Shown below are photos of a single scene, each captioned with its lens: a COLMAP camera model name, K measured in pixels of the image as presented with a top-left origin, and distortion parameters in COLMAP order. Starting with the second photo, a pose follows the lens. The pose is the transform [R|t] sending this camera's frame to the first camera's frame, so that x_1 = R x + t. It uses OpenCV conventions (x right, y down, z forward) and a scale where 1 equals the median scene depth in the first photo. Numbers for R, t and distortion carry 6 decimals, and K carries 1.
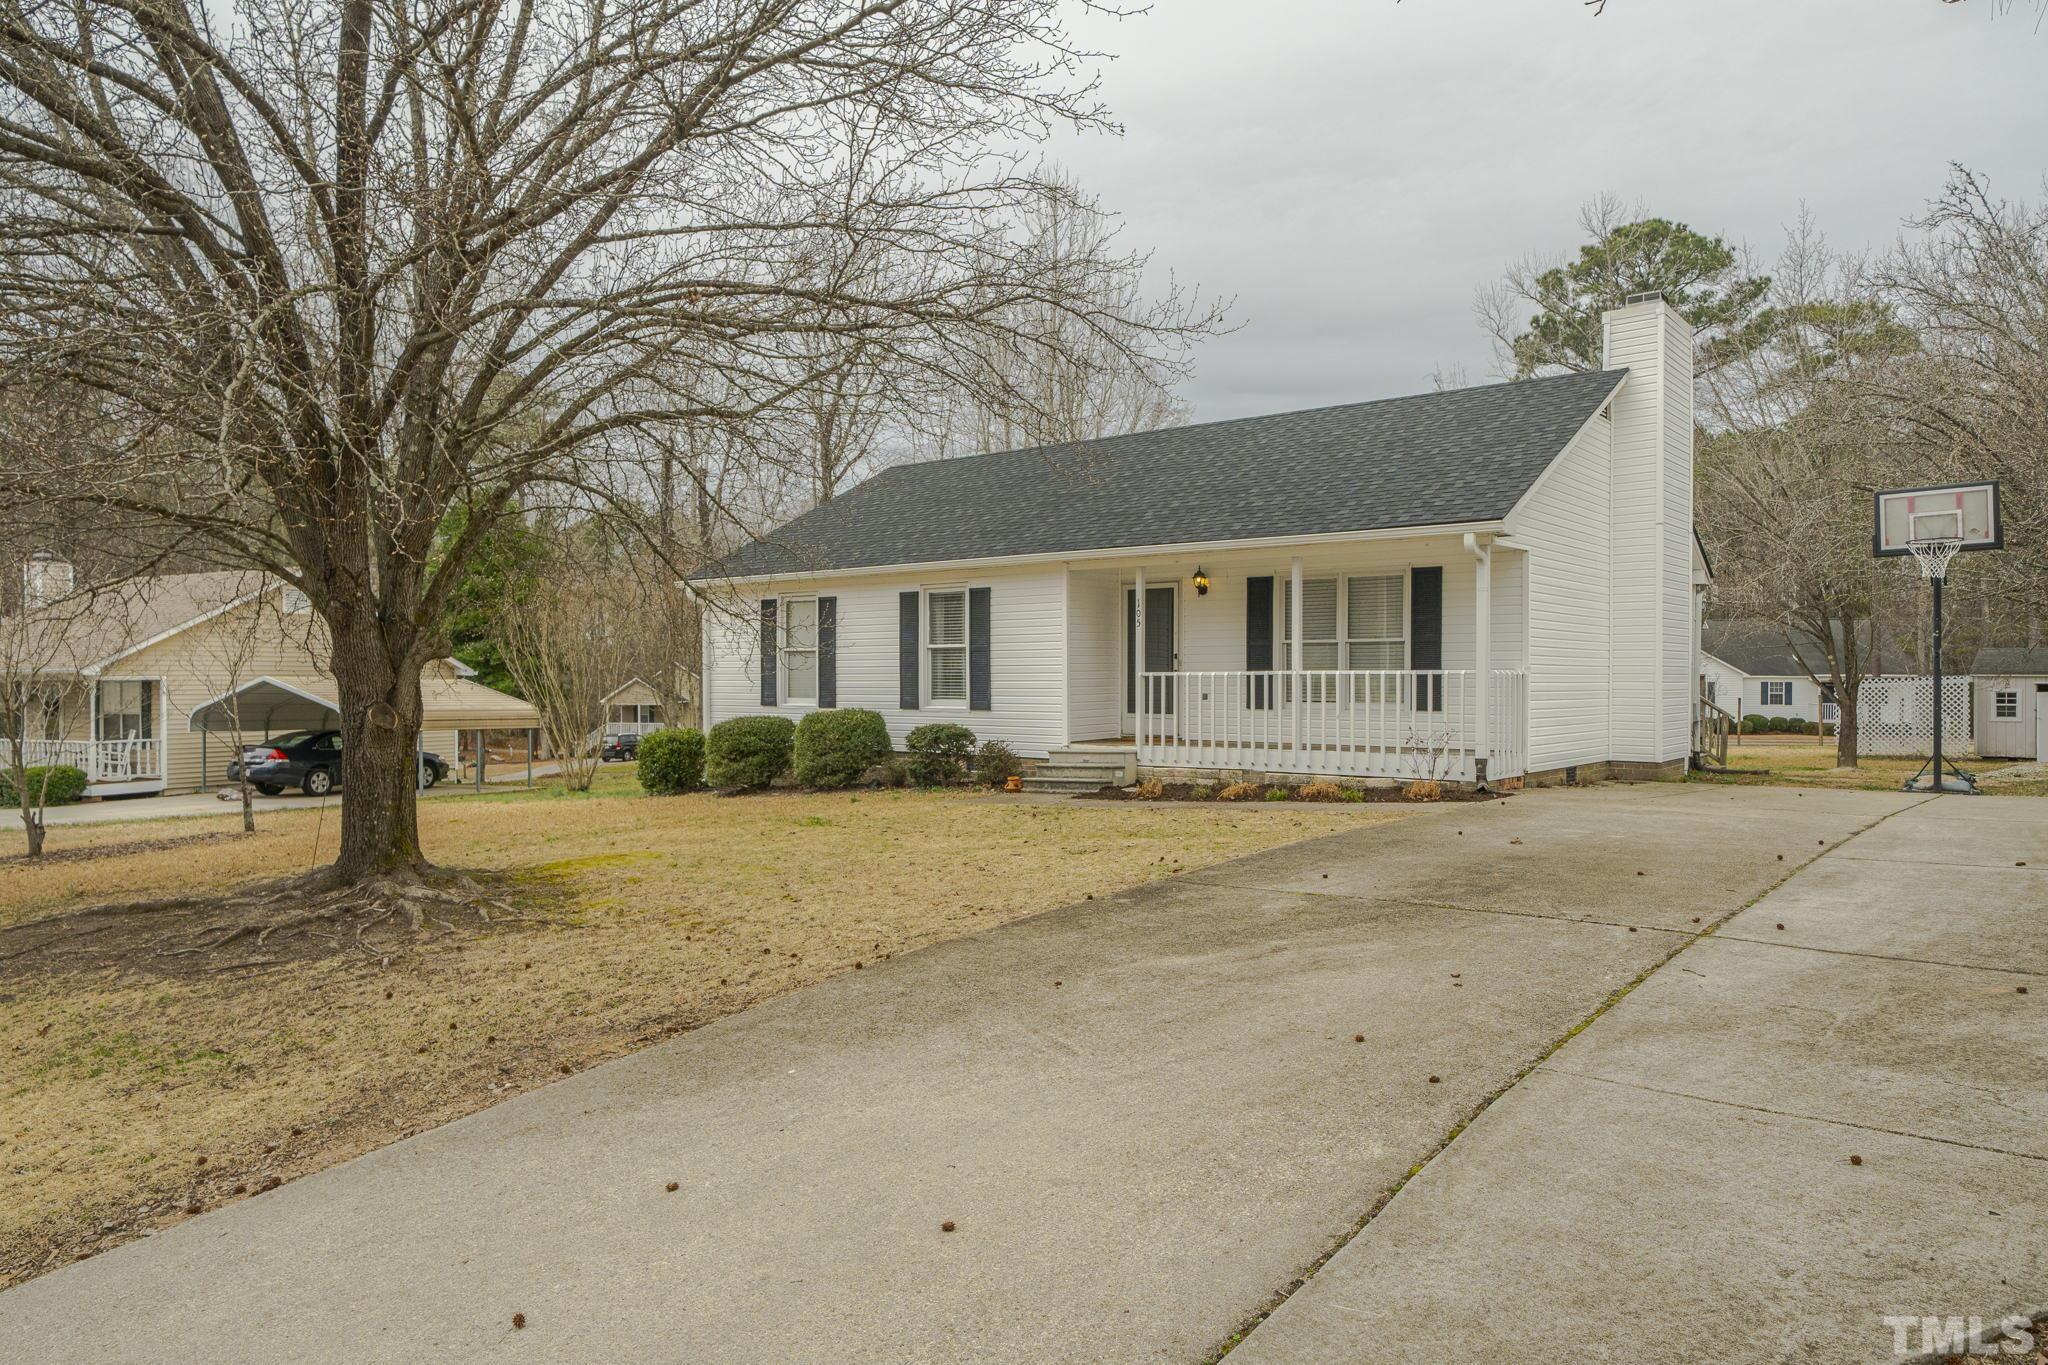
lens RADIAL K [[1381.3, 0, 1006.7], [0, 1381.3, 682.7], [0, 0, 1]] dist [-0.004736, 0.010307]
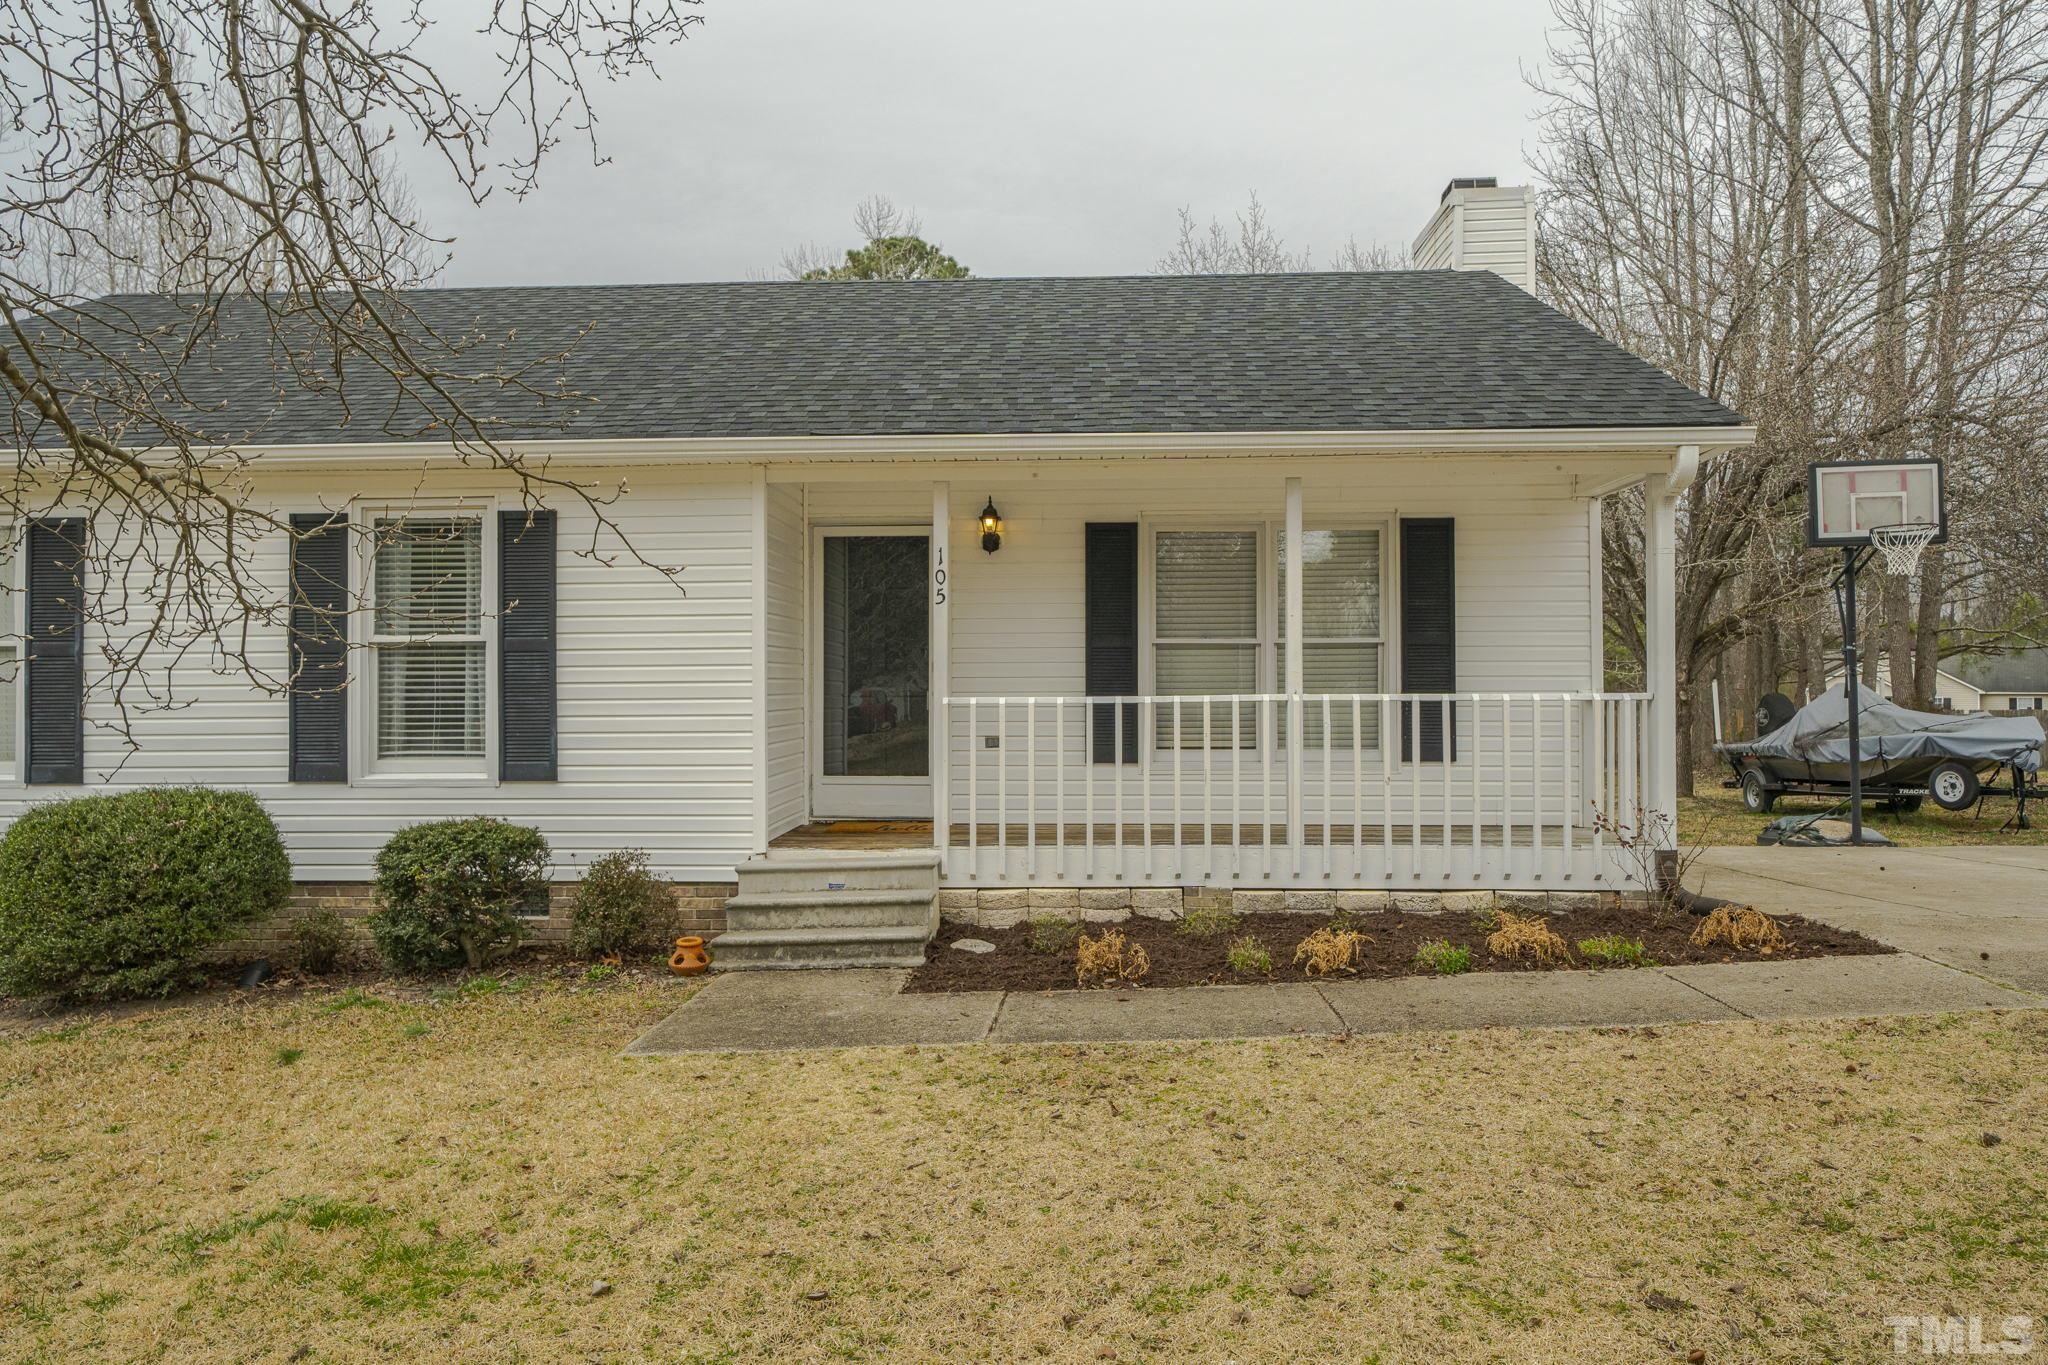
lens RADIAL K [[1381.3, 0, 1030.7], [0, 1381.3, 672.4], [0, 0, 1]] dist [-0.004736, 0.010307]
pose [[0.801950, 0.009715, 0.597312, -0.164935], [0.005858, 0.999692, -0.024125, -0.004005], [-0.597362, 0.022846, 0.801646, 0.570416]]
